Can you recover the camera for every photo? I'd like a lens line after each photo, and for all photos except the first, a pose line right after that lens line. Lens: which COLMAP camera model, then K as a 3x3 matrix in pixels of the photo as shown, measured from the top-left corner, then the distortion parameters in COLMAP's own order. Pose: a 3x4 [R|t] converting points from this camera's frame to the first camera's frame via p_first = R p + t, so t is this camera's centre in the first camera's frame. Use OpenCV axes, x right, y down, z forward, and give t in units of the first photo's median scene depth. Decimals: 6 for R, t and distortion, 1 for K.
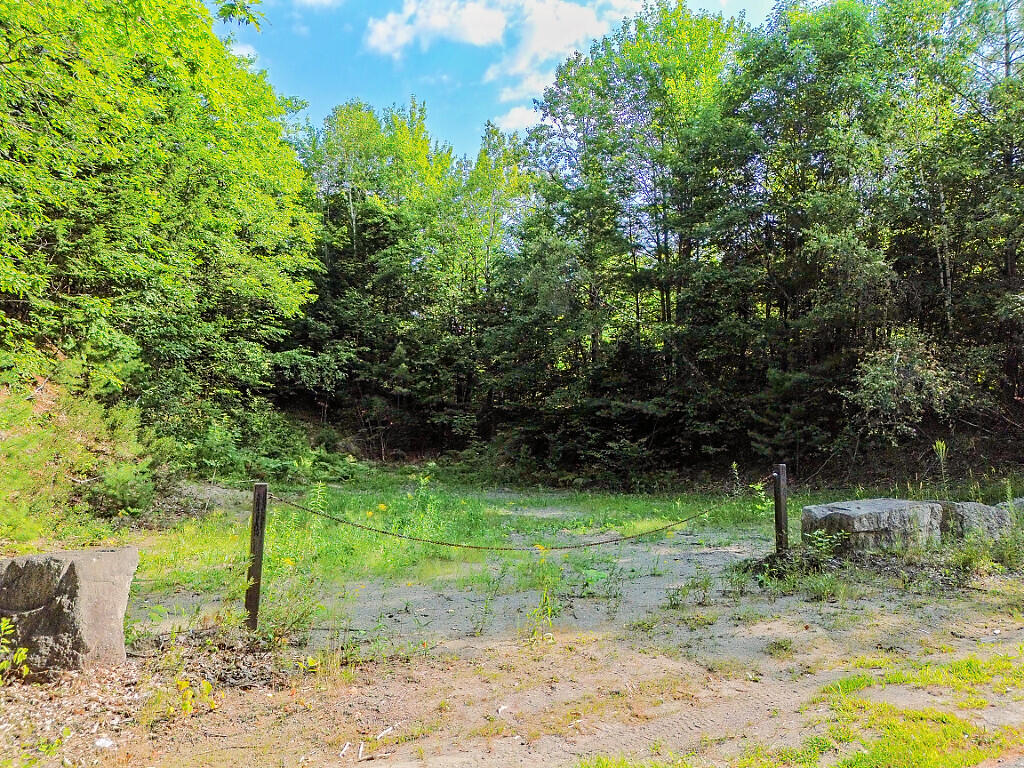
lens RADIAL K [[715.8, 0, 515.2], [0, 715.8, 385.0], [0, 0, 1]] dist [0.003625, 0.000998]
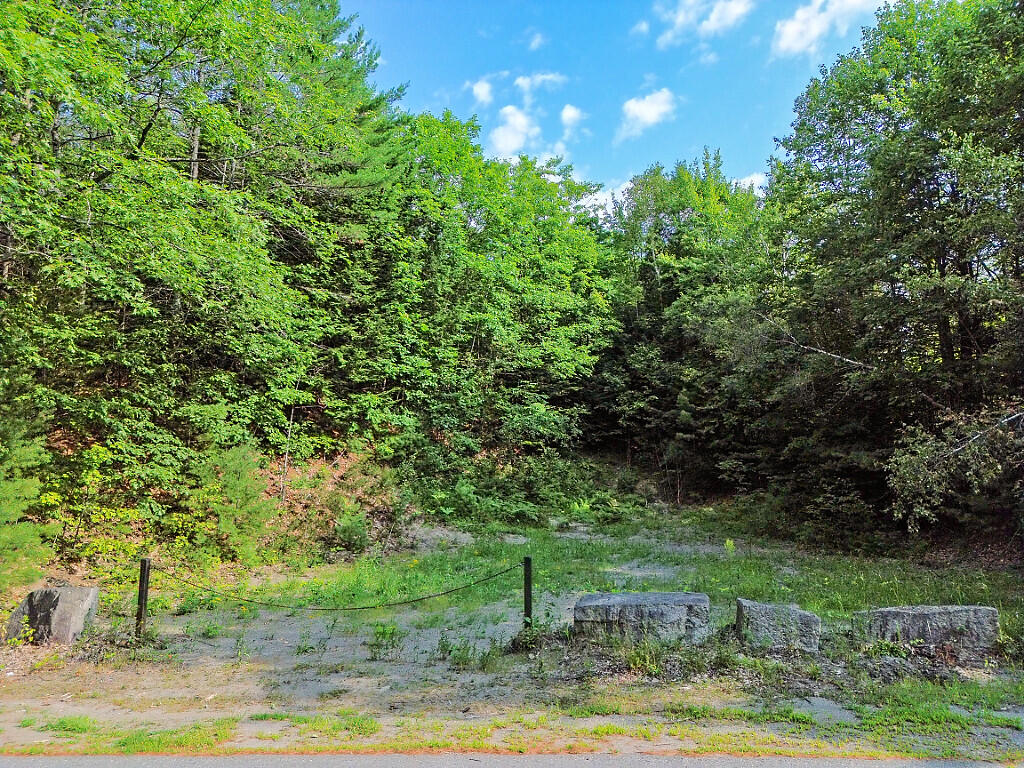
lens RADIAL K [[724.8, 0, 513.9], [0, 724.8, 372.7], [0, 0, 1]] dist [0.134139, -0.156835]
pose [[0.813458, -0.080149, -0.576074, 0.252211], [0.055771, 0.996645, -0.059910, -0.033082], [0.578943, 0.016606, 0.815199, -0.026505]]
